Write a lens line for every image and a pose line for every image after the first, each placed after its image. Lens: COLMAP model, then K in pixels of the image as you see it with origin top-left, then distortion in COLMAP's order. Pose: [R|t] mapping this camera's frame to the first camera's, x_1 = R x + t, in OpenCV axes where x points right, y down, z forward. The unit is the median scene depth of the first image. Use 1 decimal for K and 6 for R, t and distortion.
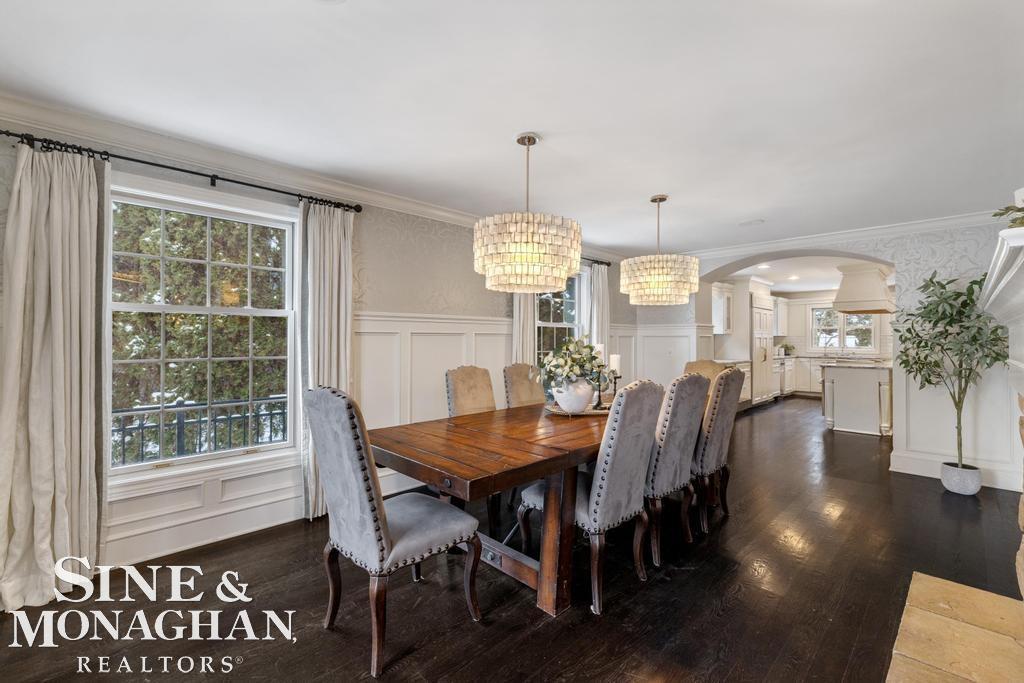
lens RADIAL K [[445.1, 0, 513.6], [0, 445.1, 338.2], [0, 0, 1]] dist [0.004208, 0.000317]
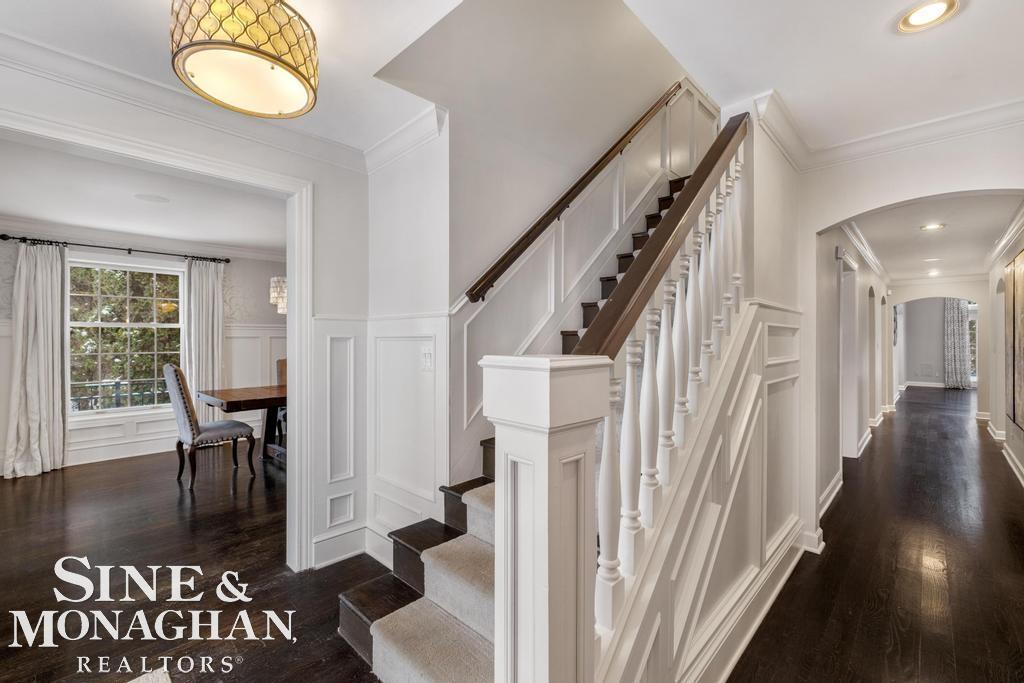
lens RADIAL K [[445.1, 0, 509.7], [0, 445.1, 340.3], [0, 0, 1]] dist [0.004208, 0.000317]
pose [[0.999198, -0.004316, 0.039811, 0.799546], [0.004036, 0.999967, 0.007111, -0.010915], [-0.039841, -0.006945, 0.999182, -0.870791]]
